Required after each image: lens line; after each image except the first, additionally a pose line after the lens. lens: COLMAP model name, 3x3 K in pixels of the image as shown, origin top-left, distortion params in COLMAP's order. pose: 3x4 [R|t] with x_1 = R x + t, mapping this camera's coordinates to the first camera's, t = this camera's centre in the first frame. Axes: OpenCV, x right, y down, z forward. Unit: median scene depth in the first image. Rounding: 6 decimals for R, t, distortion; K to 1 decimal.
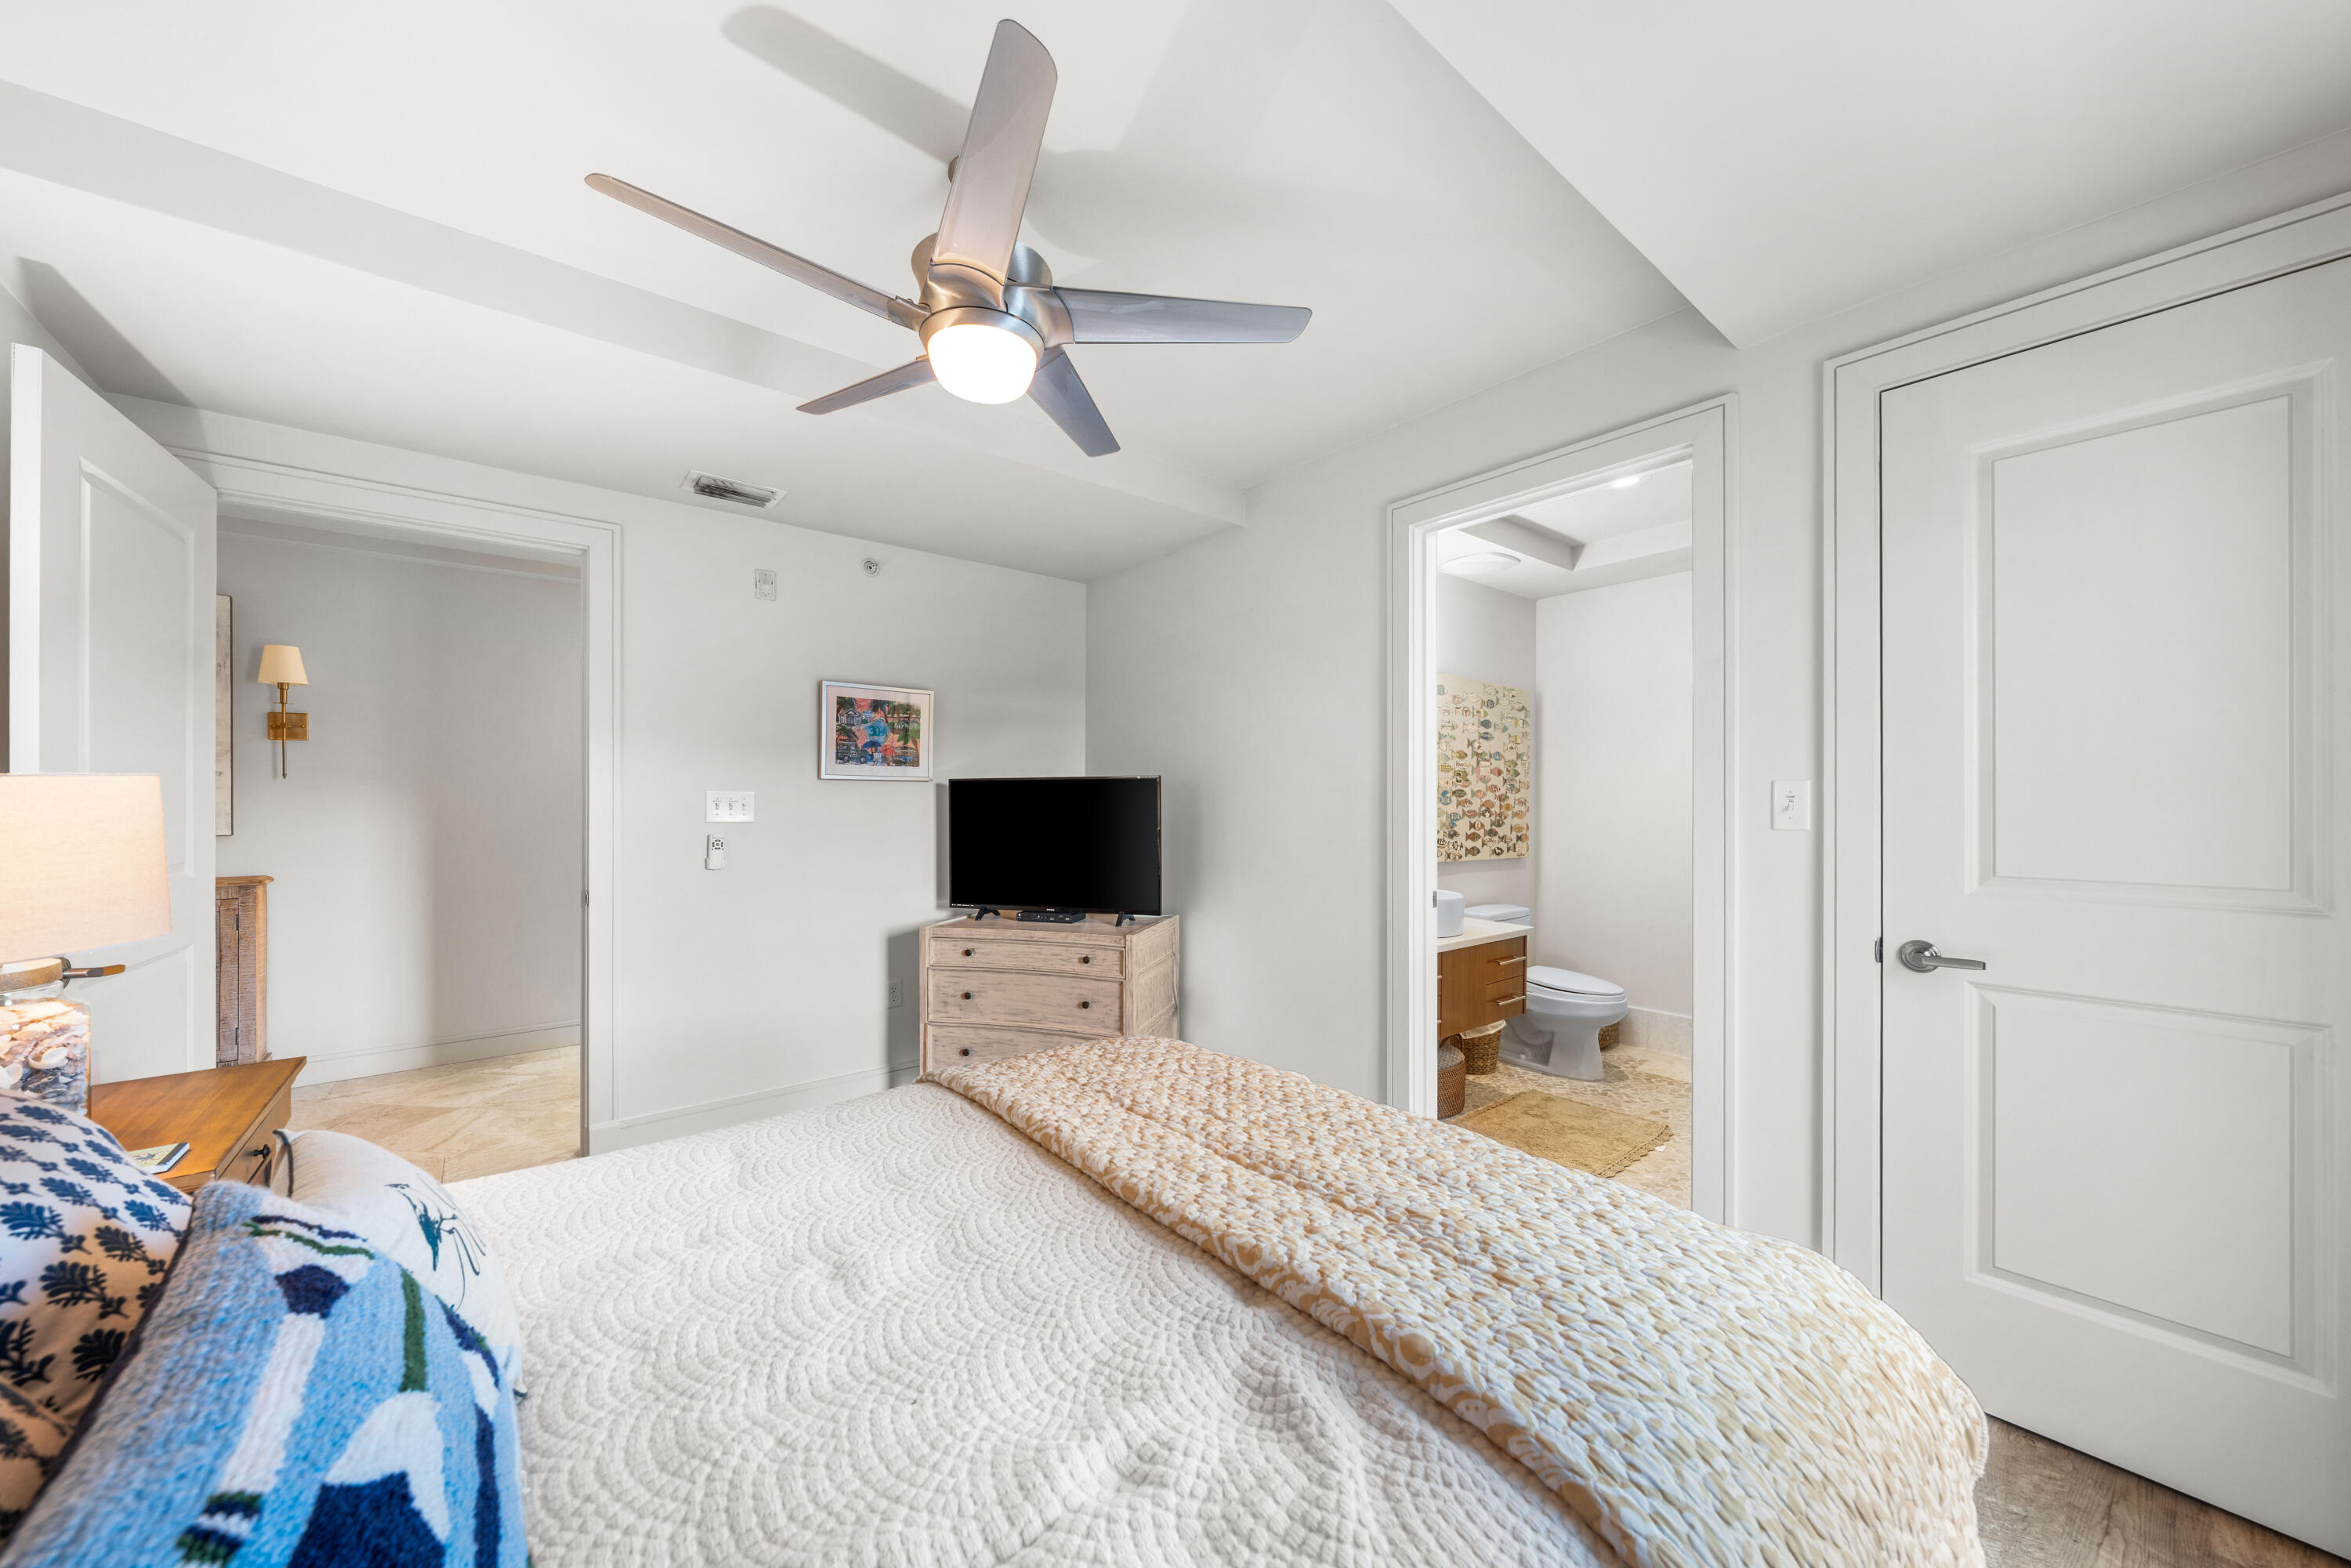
lens RADIAL K [[844.5, 0, 1190.9], [0, 844.5, 792.4], [0, 0, 1]] dist [-0.007873, -0.000053]
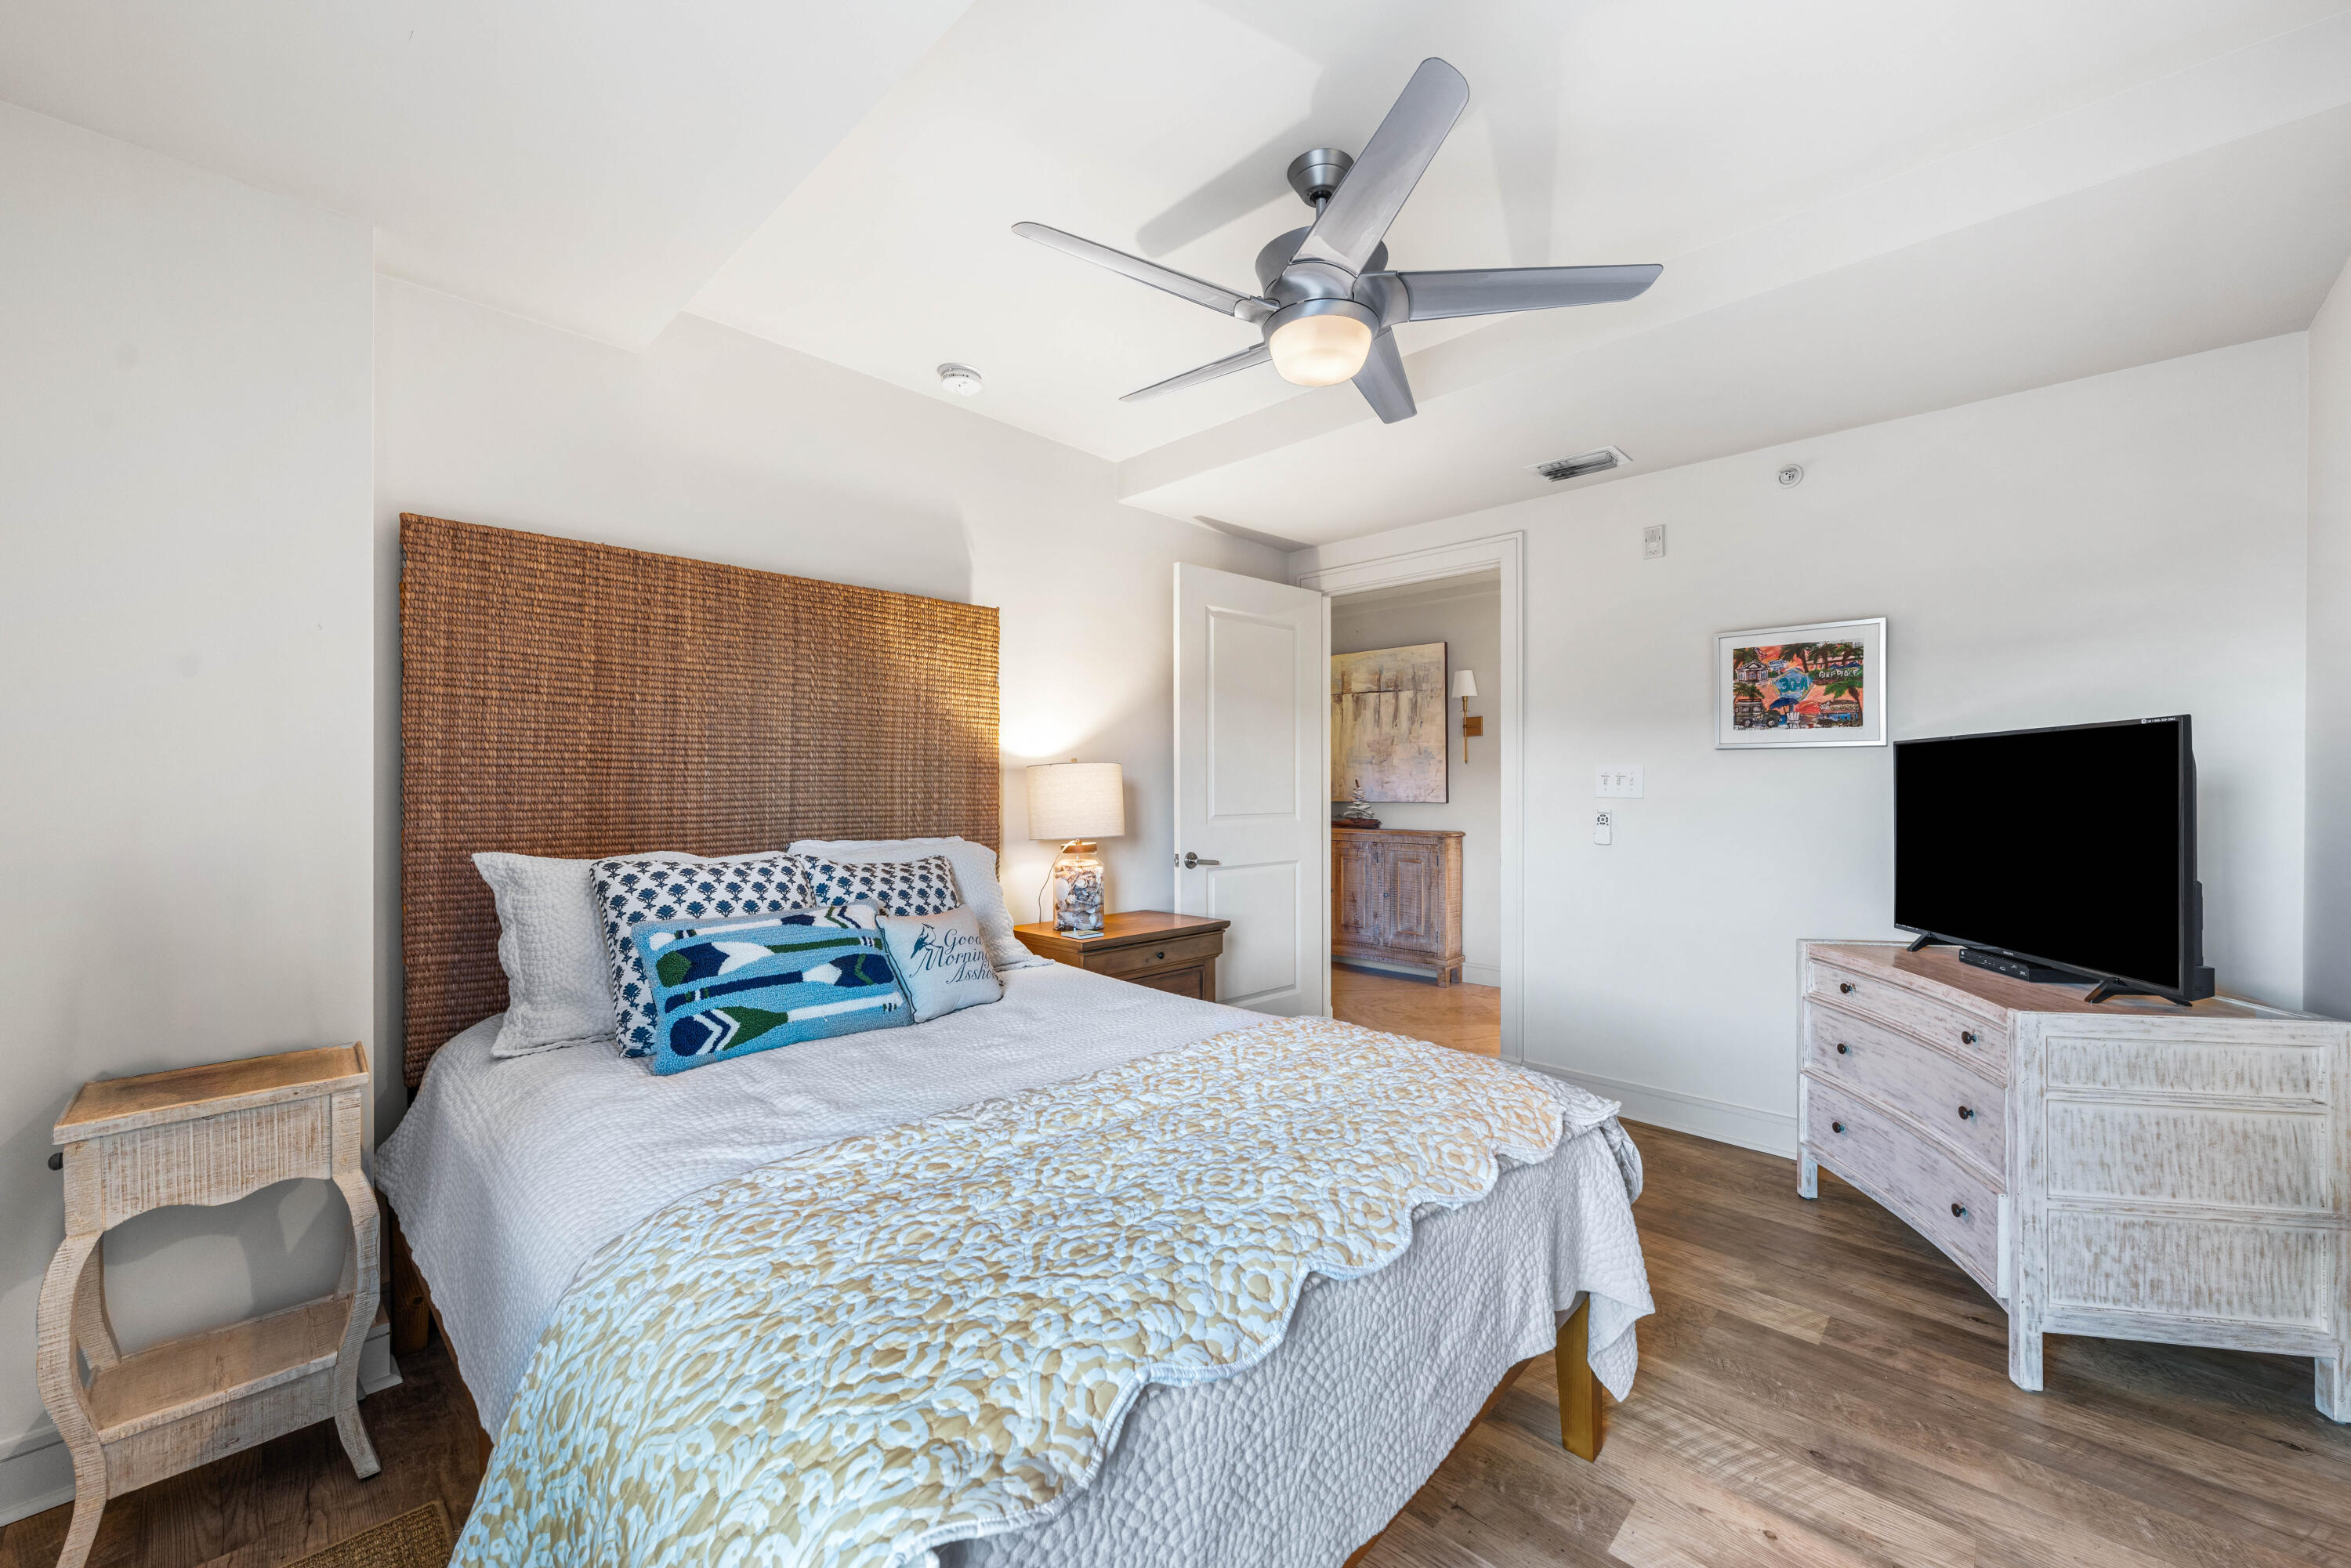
lens RADIAL K [[963.7, 0, 1175.5], [0, 963.7, 784.0], [0, 0, 1]] dist [-0.001617, -0.000162]
pose [[0.076598, -0.003195, -0.997057, 0.483210], [0.012722, 0.999917, -0.002227, 0.014049], [0.996981, -0.012514, 0.076633, 0.373592]]
